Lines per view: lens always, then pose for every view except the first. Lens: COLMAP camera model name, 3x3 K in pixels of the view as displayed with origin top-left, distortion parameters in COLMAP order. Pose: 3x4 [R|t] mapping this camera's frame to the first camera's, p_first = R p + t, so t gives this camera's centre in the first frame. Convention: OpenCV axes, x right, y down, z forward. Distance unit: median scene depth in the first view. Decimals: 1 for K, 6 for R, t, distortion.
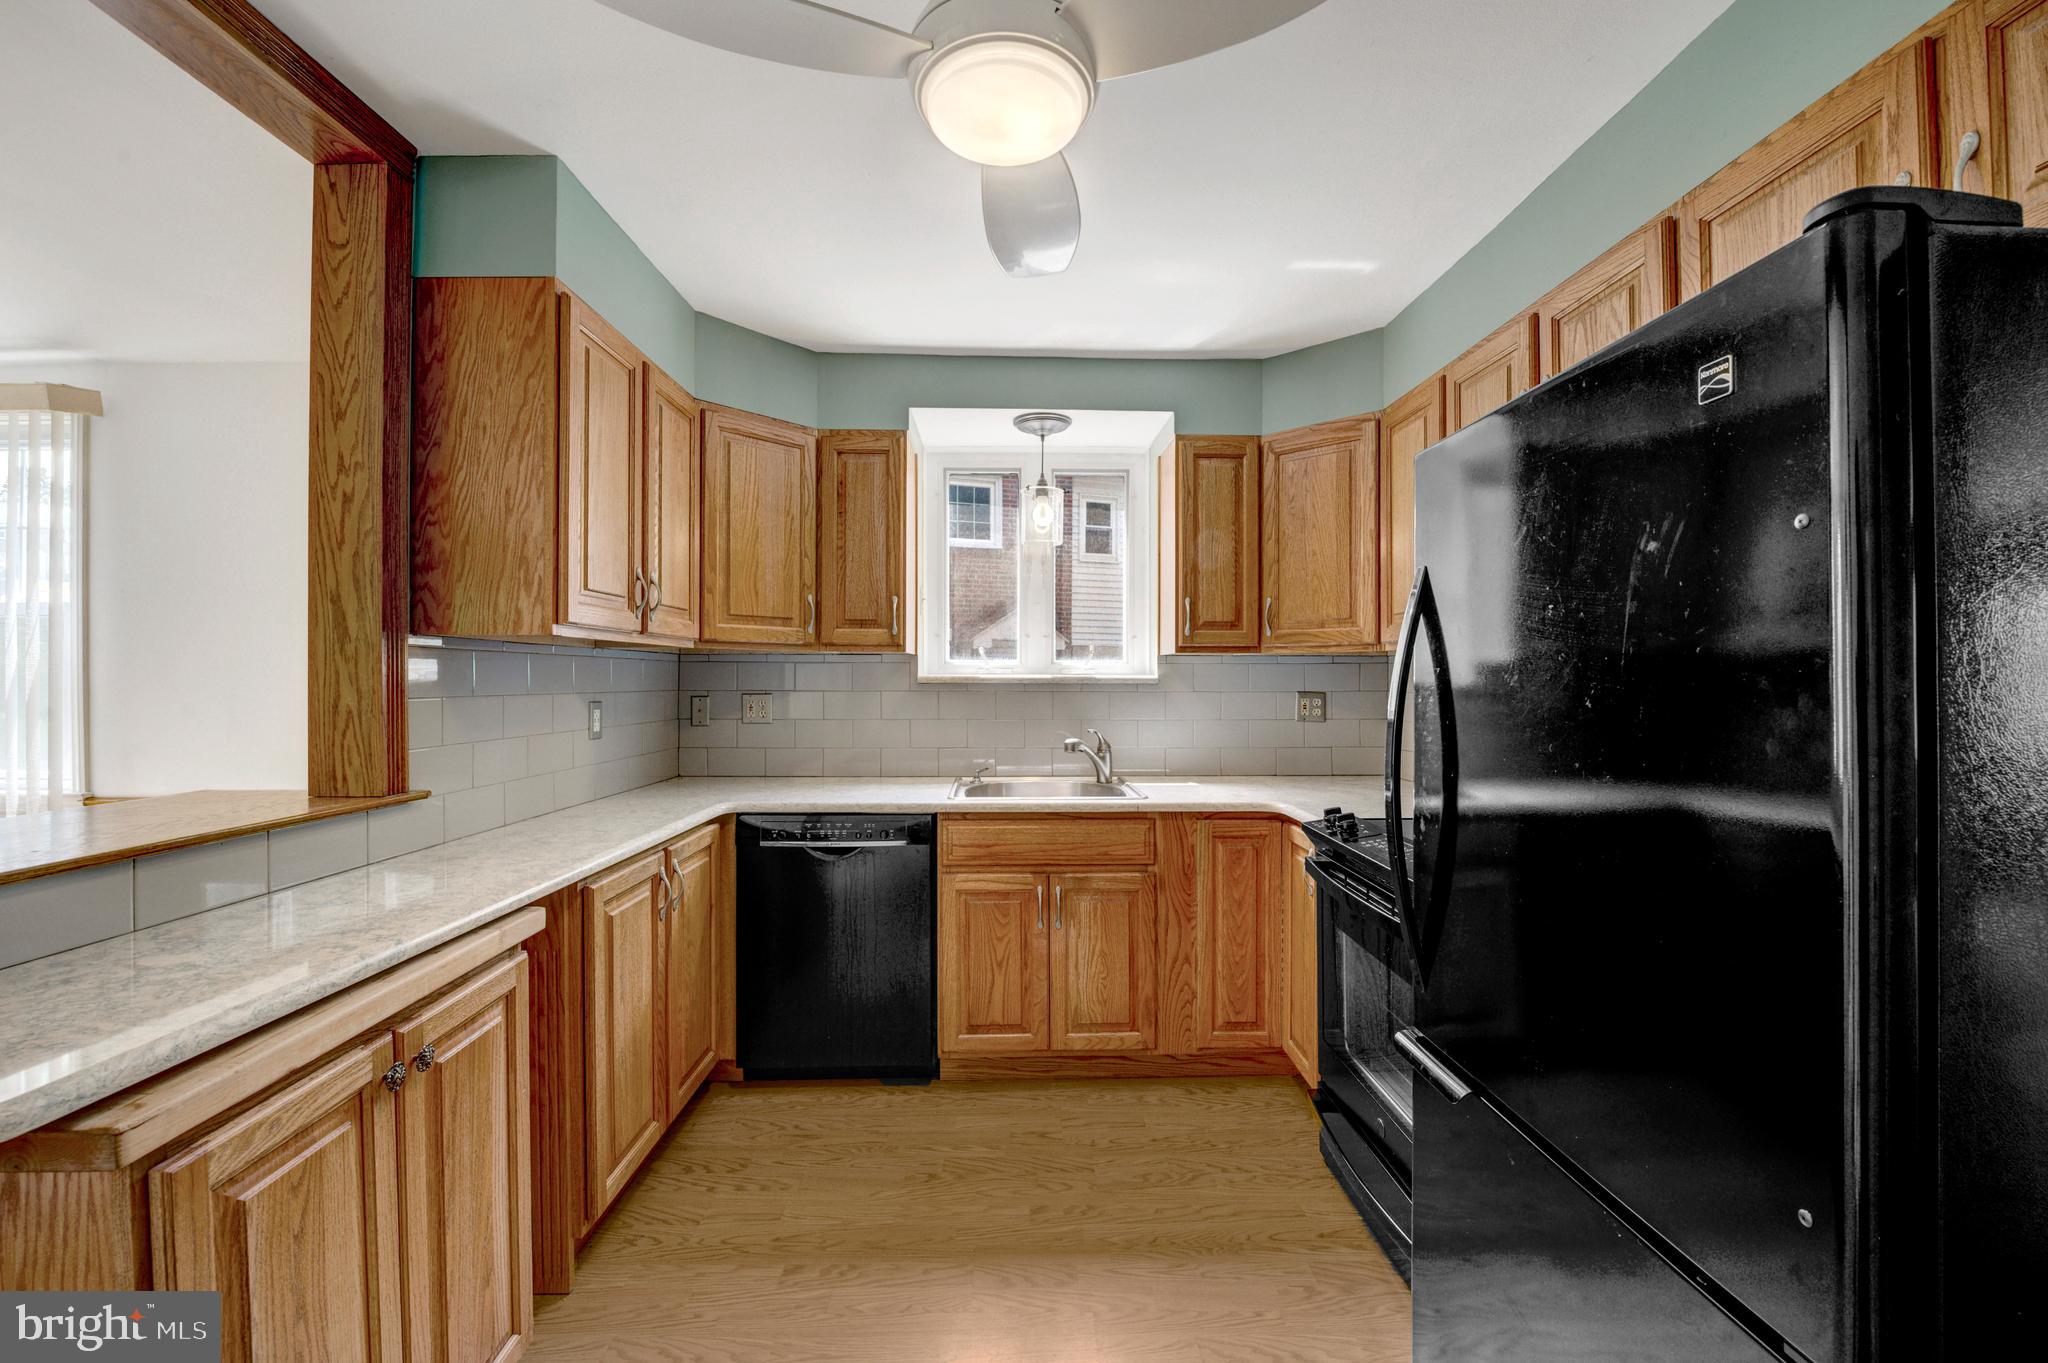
lens RADIAL K [[814.1, 0, 1024.0], [0, 814.1, 681.5], [0, 0, 1]] dist [-0.017752, -0.000647]
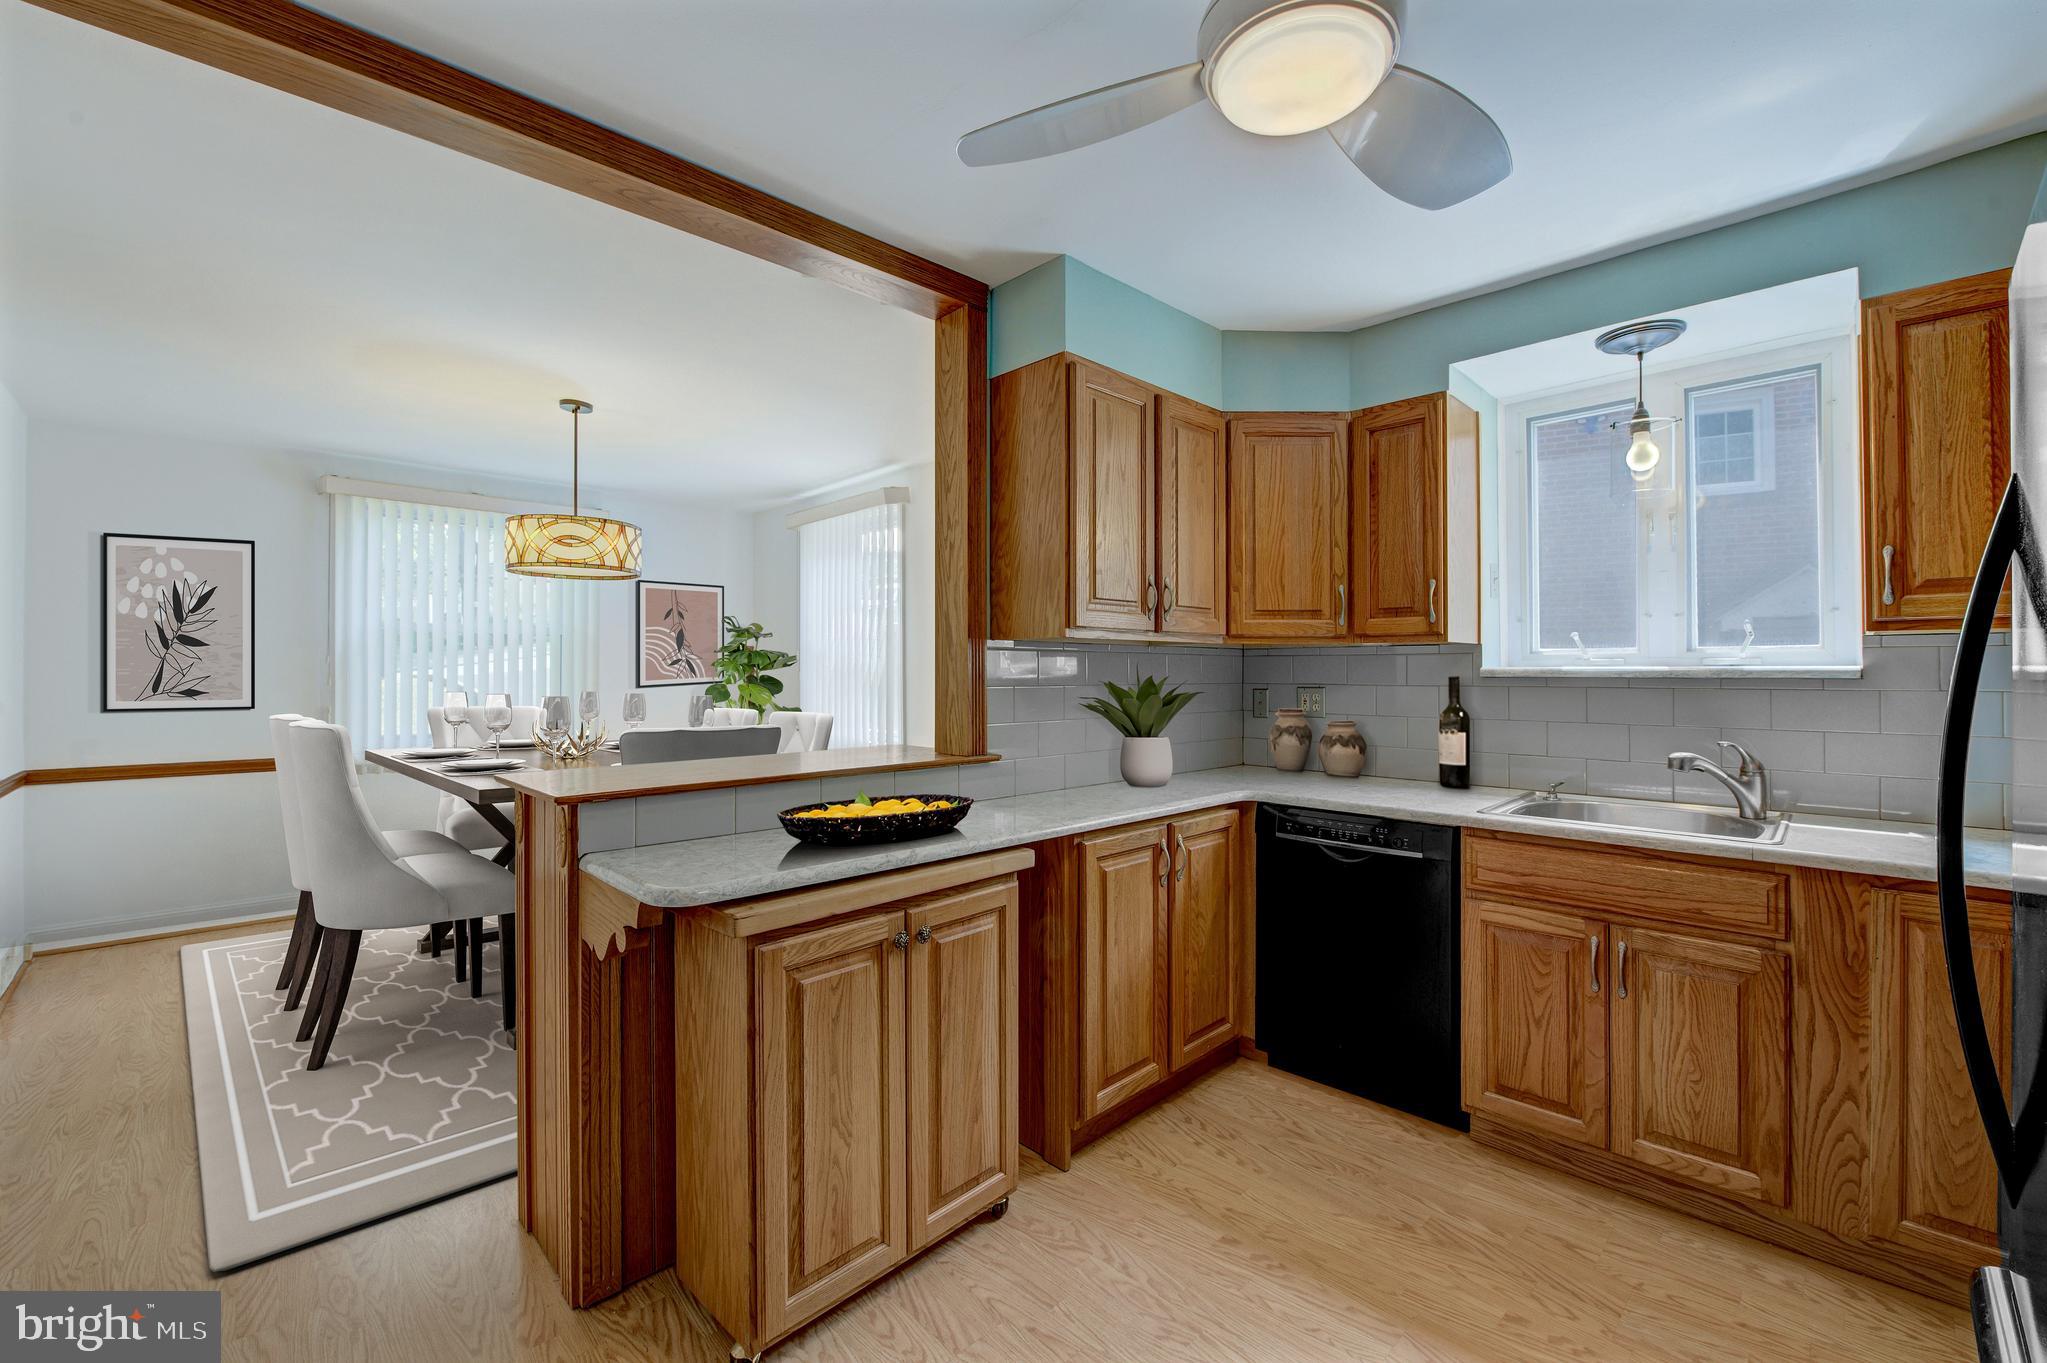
lens RADIAL K [[851.7, 0, 1028.0], [0, 851.7, 670.6], [0, 0, 1]] dist [-0.000578, -0.010016]
pose [[0.681307, -0.003739, -0.731988, 0.246594], [-0.000506, 0.999984, -0.005578, 0.000781], [0.731997, 0.004171, 0.681295, 0.043488]]
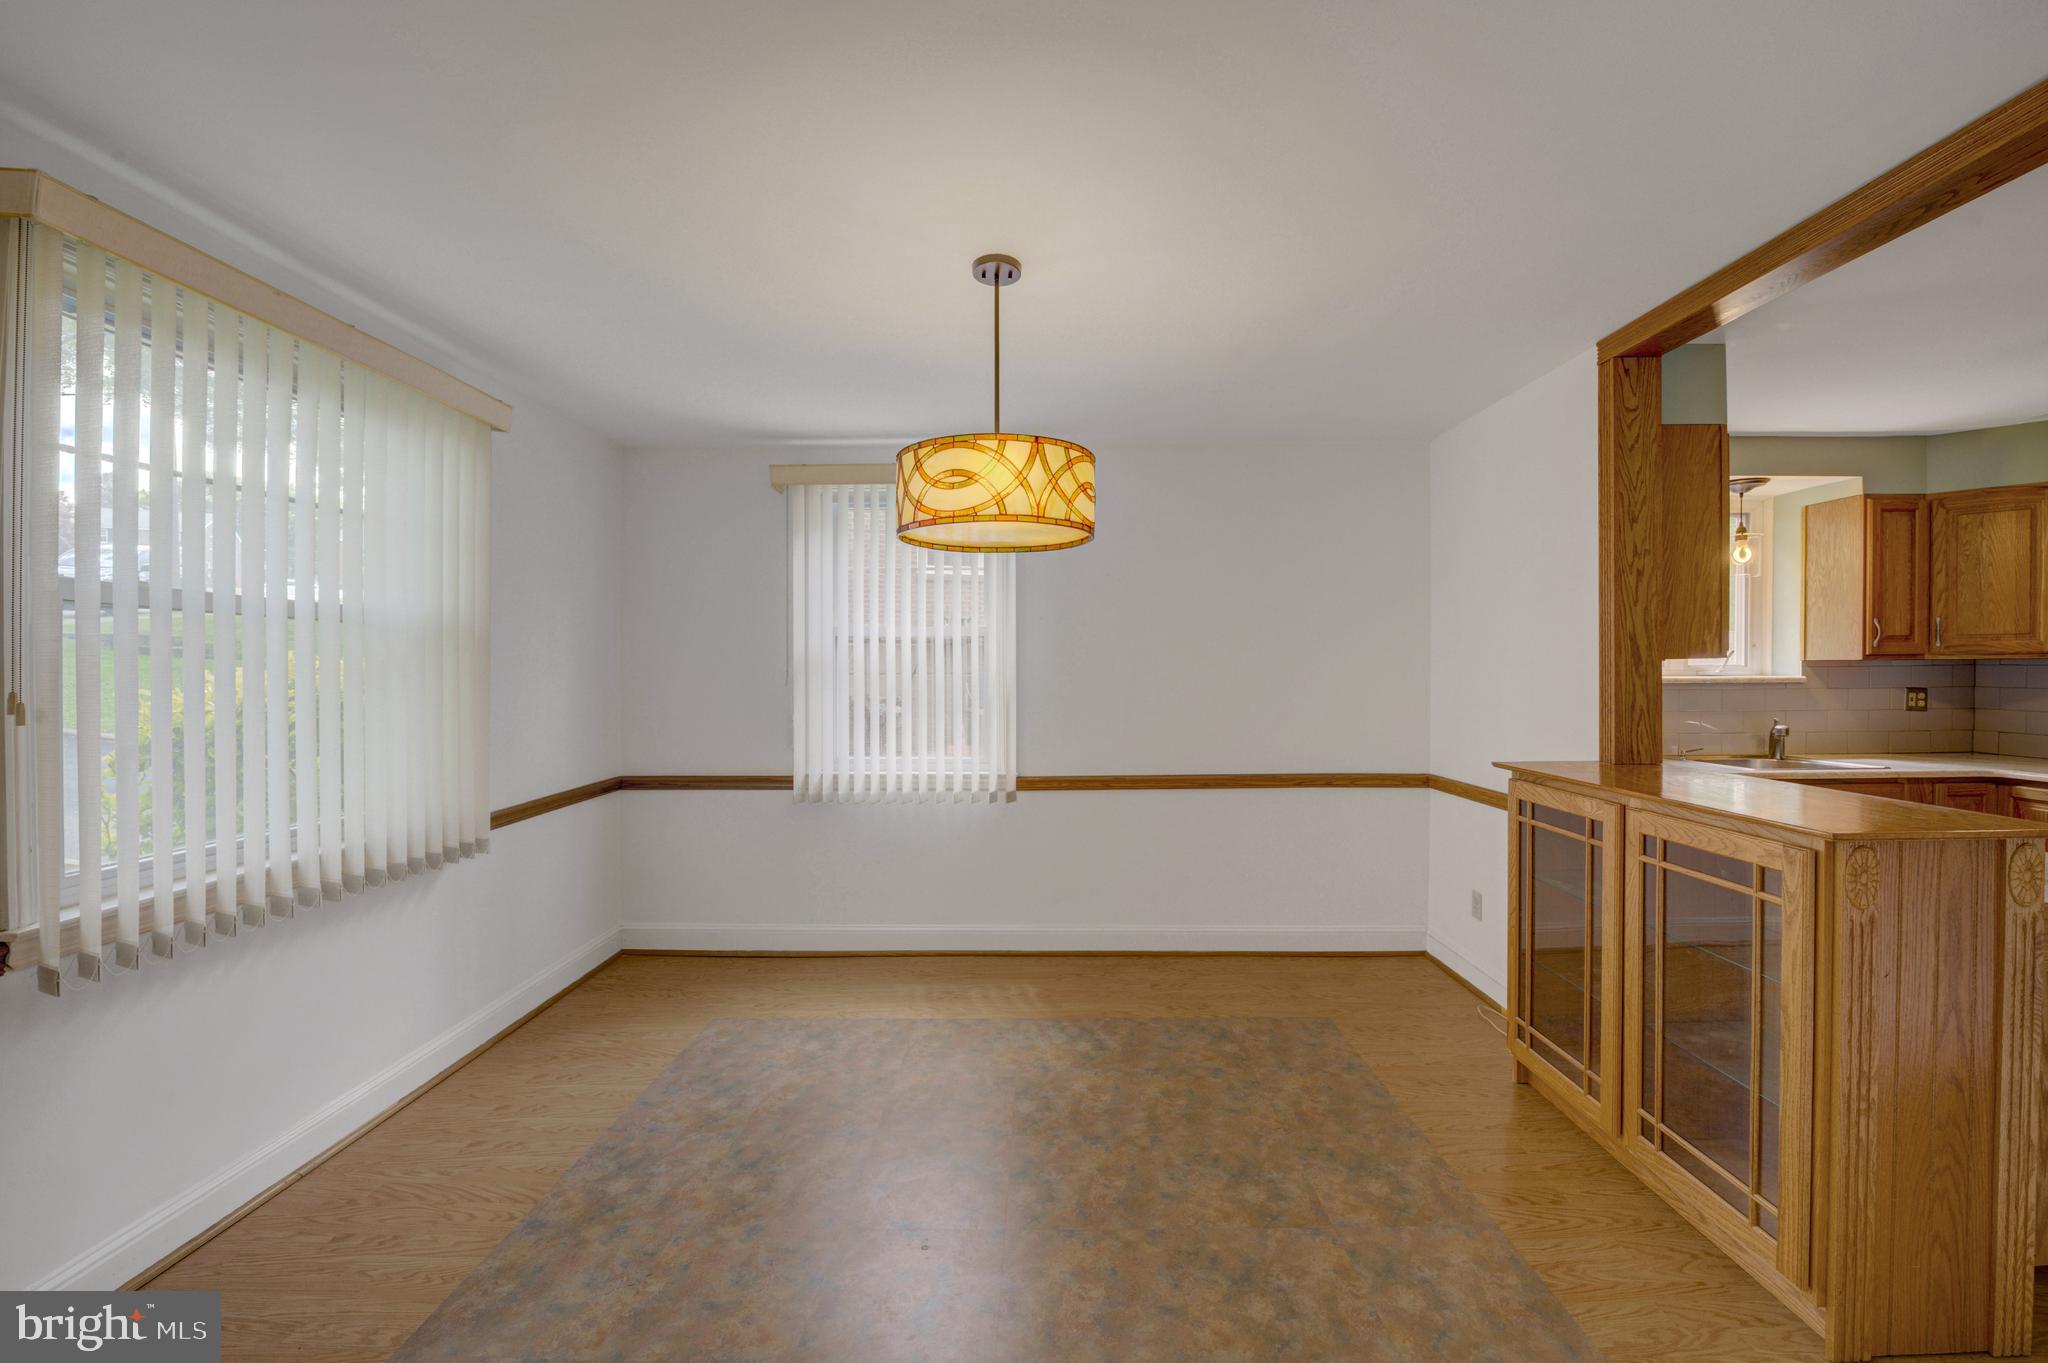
lens RADIAL K [[814.1, 0, 1024.0], [0, 814.1, 681.5], [0, 0, 1]] dist [-0.017752, -0.000647]
pose [[0.999181, -0.008560, -0.039552, -1.343001], [0.008999, 0.999900, 0.010953, -0.030762], [0.039455, -0.011300, 0.999157, -0.416471]]
